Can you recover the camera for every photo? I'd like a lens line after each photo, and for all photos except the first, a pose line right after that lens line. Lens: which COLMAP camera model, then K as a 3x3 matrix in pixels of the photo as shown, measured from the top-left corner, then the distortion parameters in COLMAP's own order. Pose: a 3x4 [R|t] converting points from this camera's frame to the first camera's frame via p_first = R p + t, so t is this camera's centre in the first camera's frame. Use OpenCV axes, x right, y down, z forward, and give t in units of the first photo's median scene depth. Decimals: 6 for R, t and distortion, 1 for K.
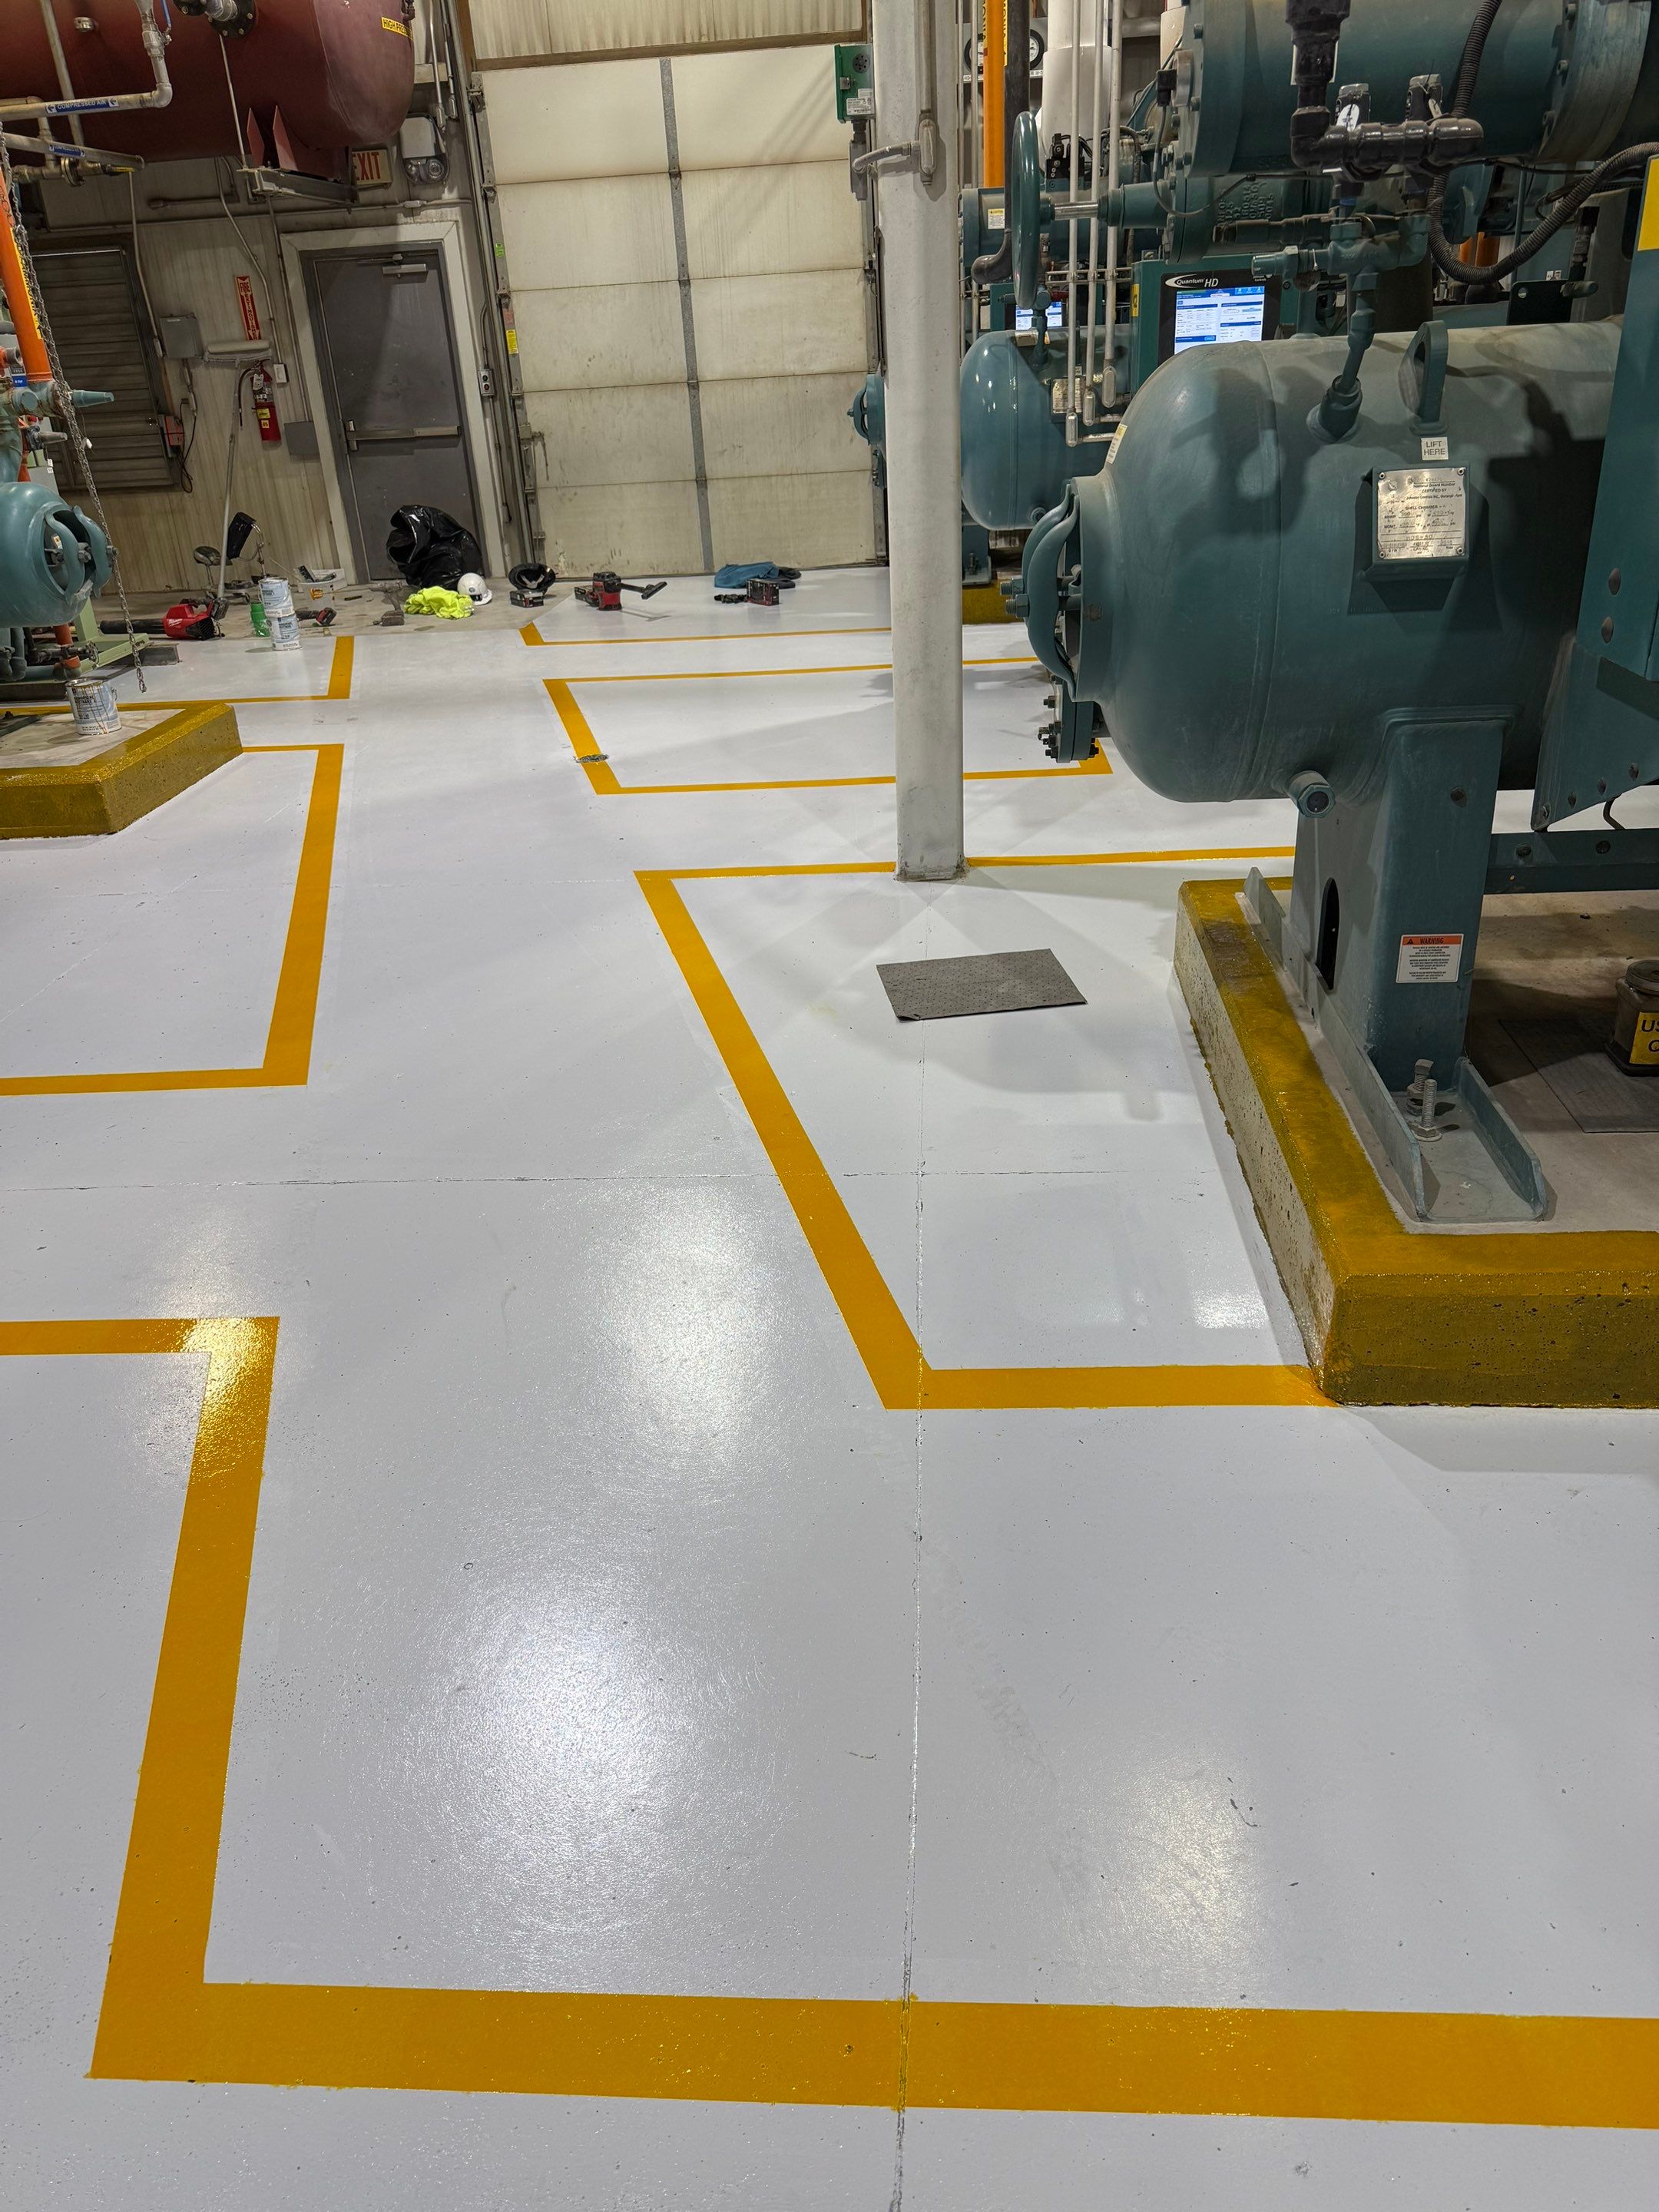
lens RADIAL K [[1574.5, 0, 831.1], [0, 1574.5, 1122.5], [0, 0, 1]] dist [-0.003386, 0.000935]
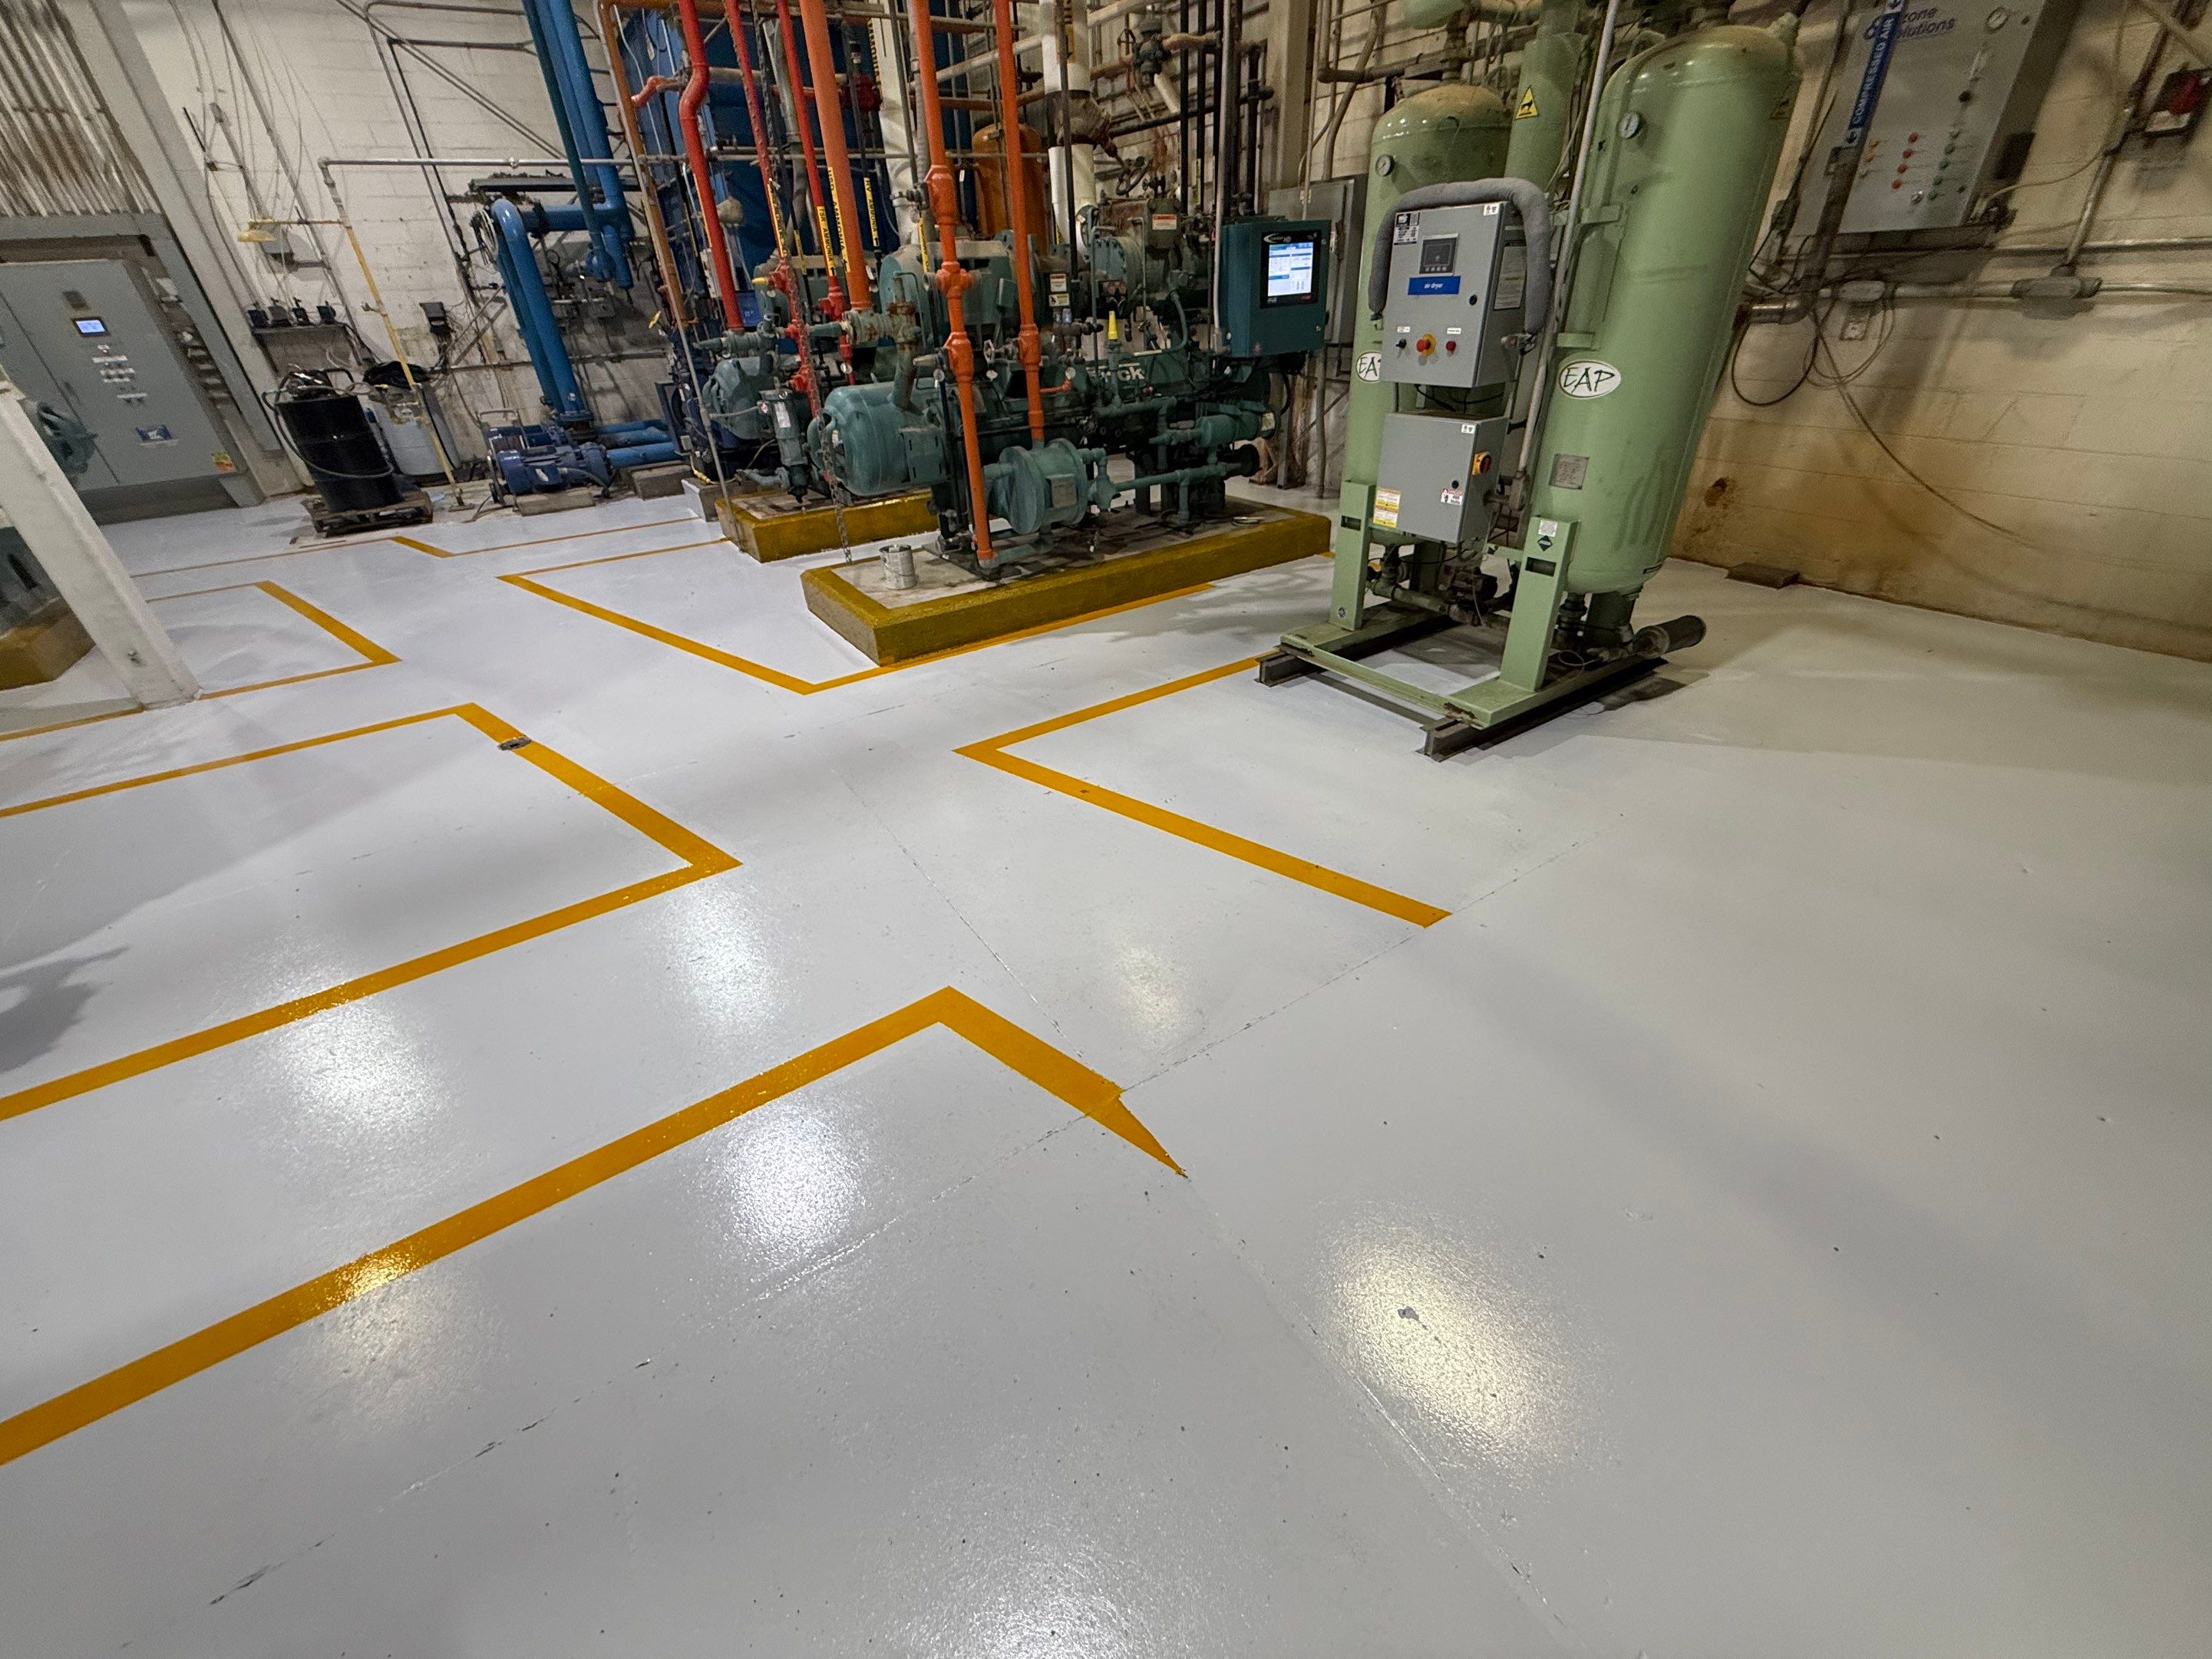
lens RADIAL K [[883.0, 0, 1100.0], [0, 883.0, 829.2], [0, 0, 1]] dist [0.000406, -0.000038]
pose [[-0.799402, 0.395453, -0.452298, -0.114070], [-0.185435, 0.553670, 0.811827, -0.490675], [0.571464, 0.732848, -0.369274, 0.970022]]
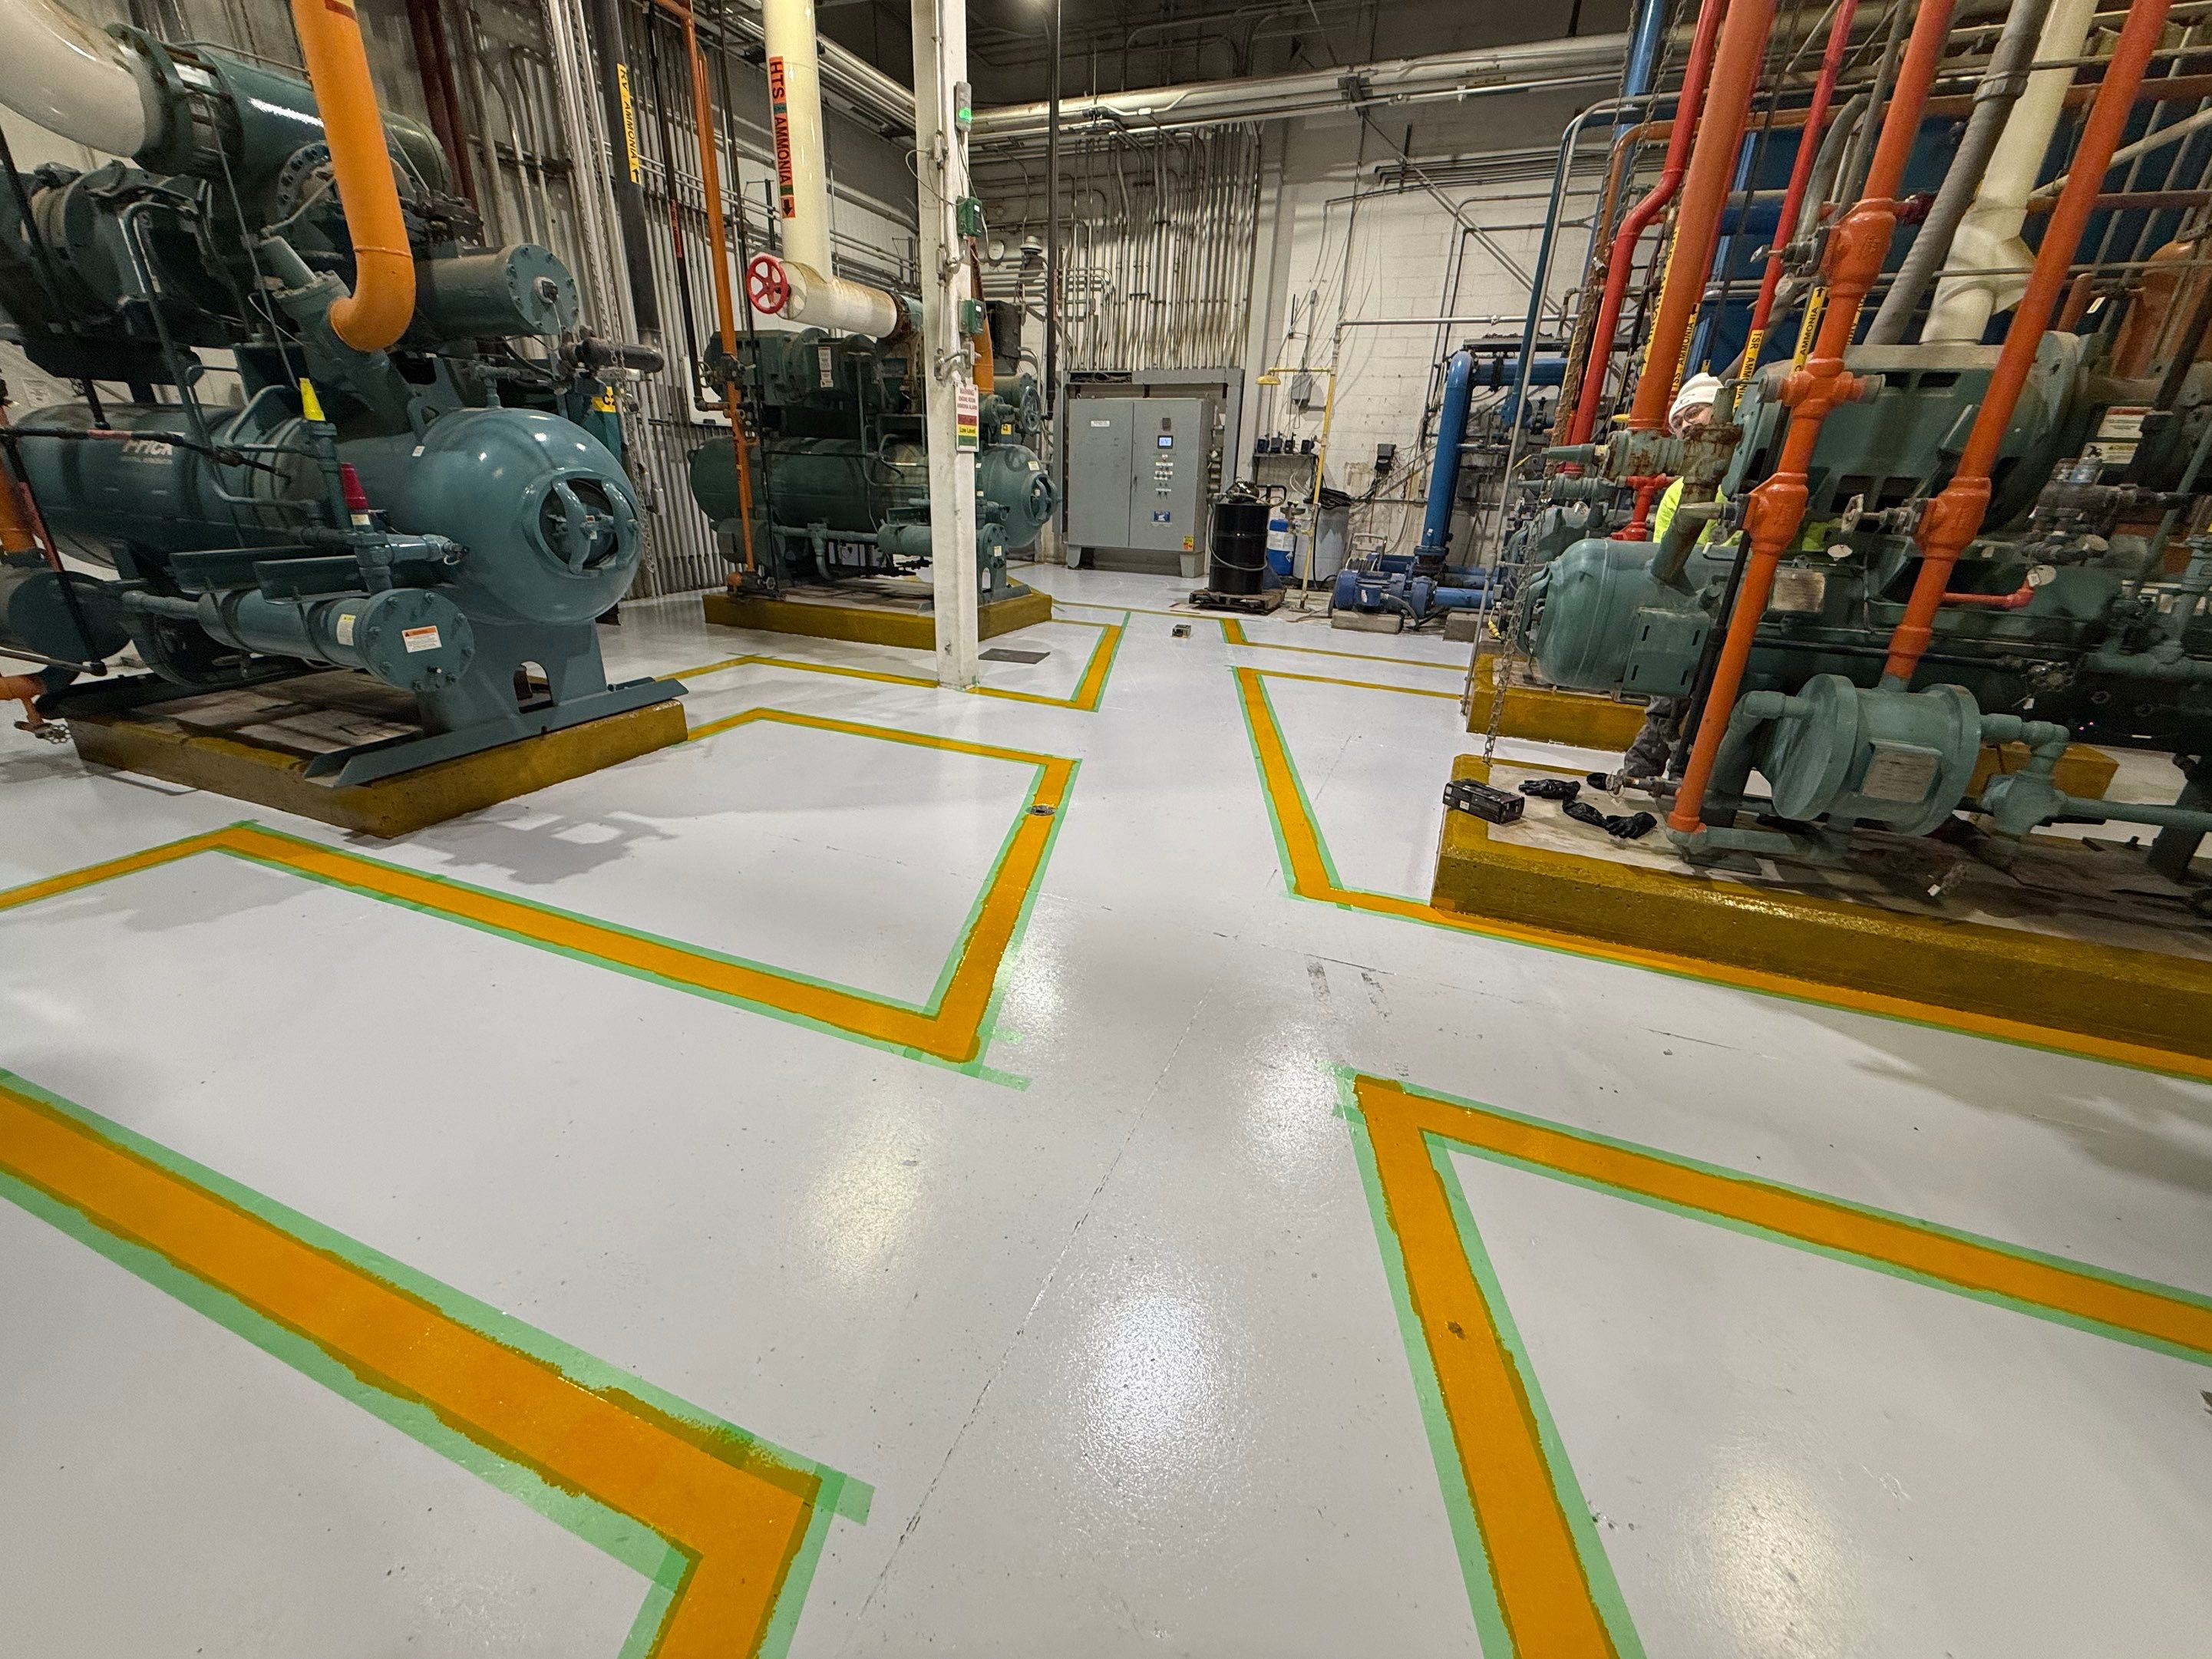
lens RADIAL K [[879.8, 0, 1096.5], [0, 879.8, 827.4], [0, 0, 1]] dist [0.000295, -0.000514]
pose [[-0.944854, -0.103275, 0.310781, -0.239247], [0.164762, 0.670223, 0.723640, -0.415678], [-0.283026, 0.734939, -0.616248, 0.885998]]
